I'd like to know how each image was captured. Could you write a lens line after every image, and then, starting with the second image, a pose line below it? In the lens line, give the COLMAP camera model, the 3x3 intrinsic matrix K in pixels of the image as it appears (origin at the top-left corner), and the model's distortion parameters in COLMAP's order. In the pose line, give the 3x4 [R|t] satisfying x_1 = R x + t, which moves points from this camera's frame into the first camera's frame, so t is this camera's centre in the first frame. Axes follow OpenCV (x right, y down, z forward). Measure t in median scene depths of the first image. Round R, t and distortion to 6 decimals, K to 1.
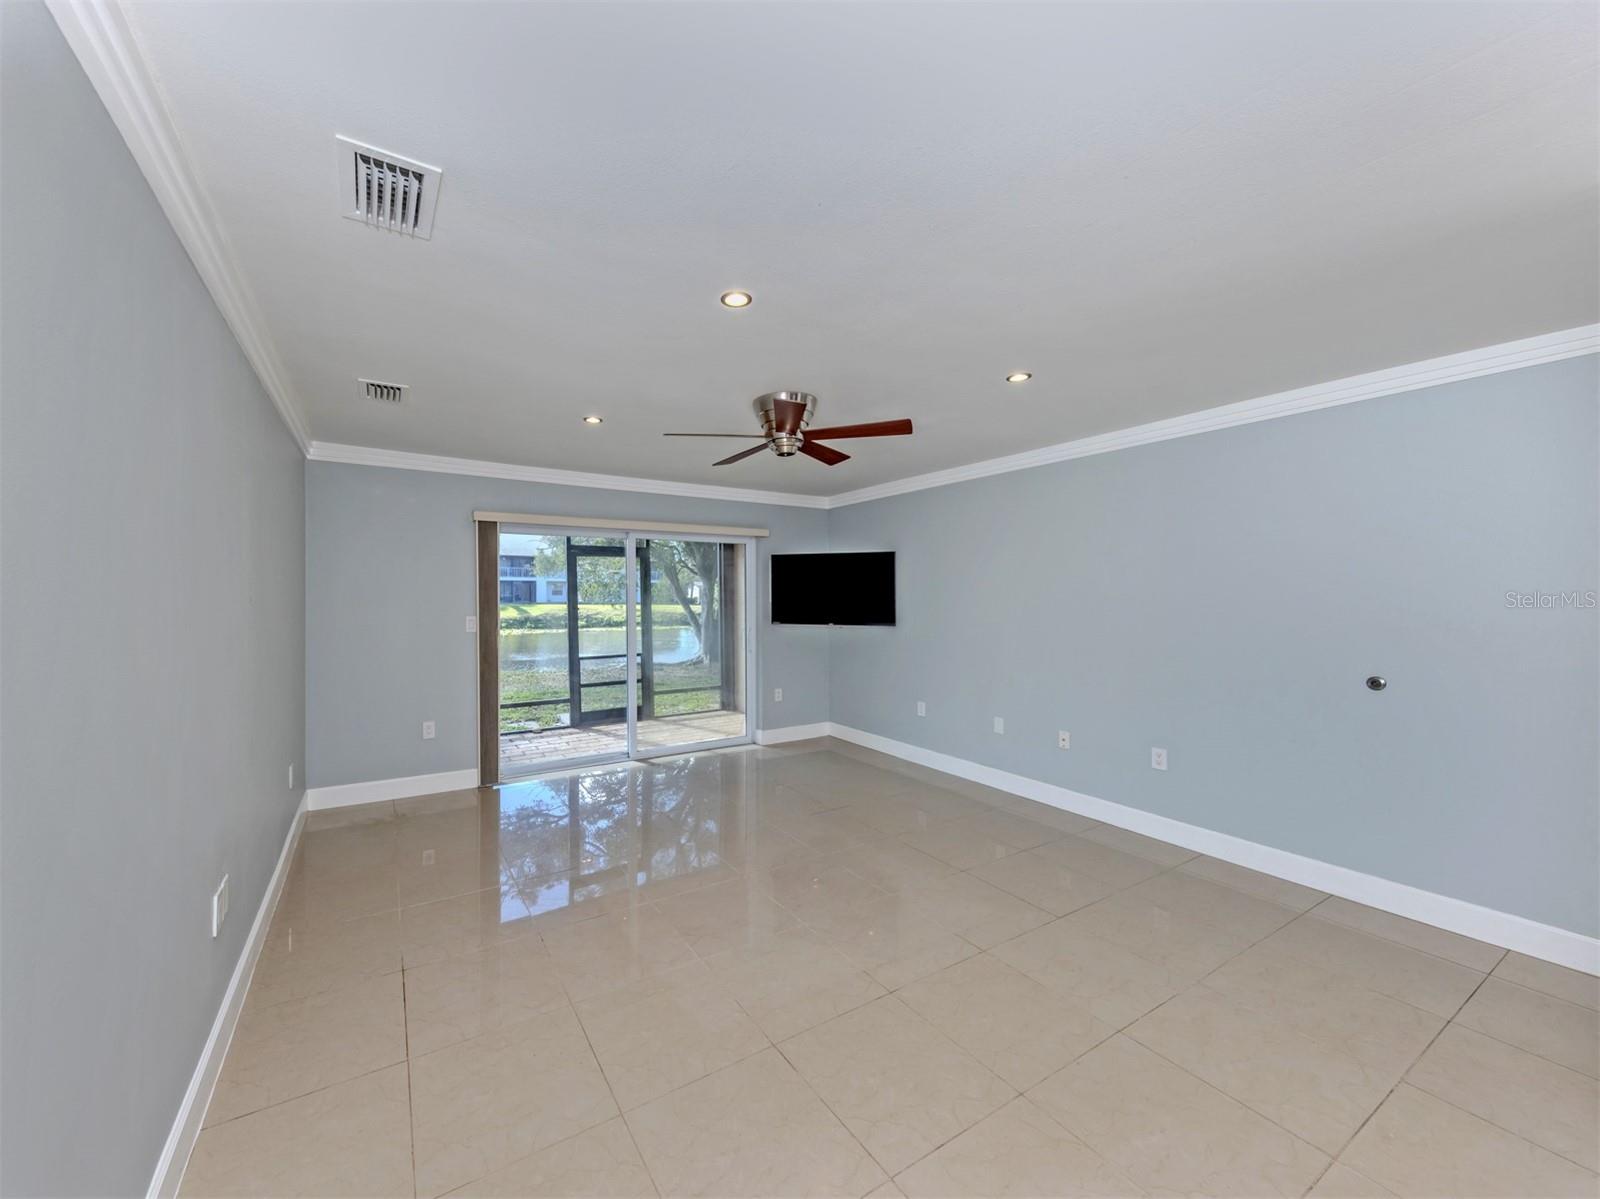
lens RADIAL K [[633.4, 0, 766.2], [0, 633.4, 599.4], [0, 0, 1]] dist [-0.000234, 0.000194]
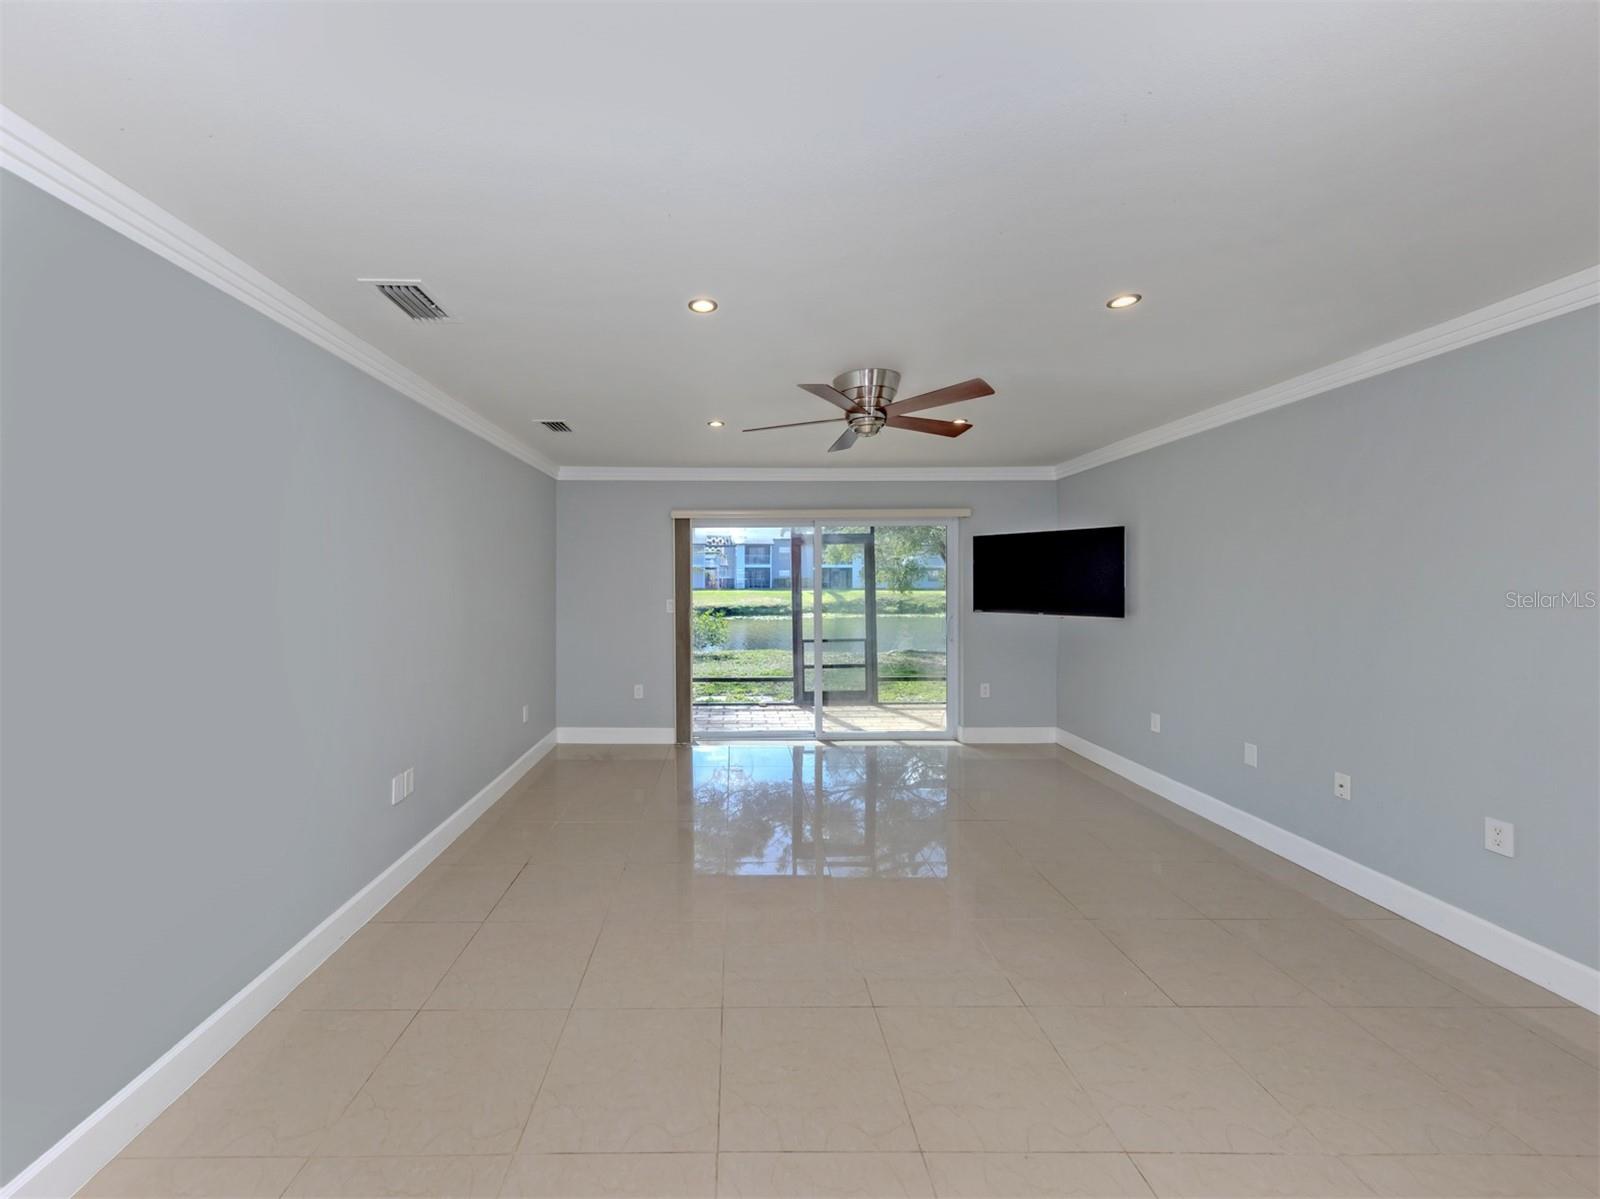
lens RADIAL K [[643.5, 0, 756.4], [0, 643.5, 583.2], [0, 0, 1]] dist [-0.000912, -0.000648]
pose [[0.850368, -0.001576, -0.526187, 0.229720], [-0.000218, 0.999994, -0.003348, 0.000240], [0.526189, 0.002962, 0.850363, 0.043075]]
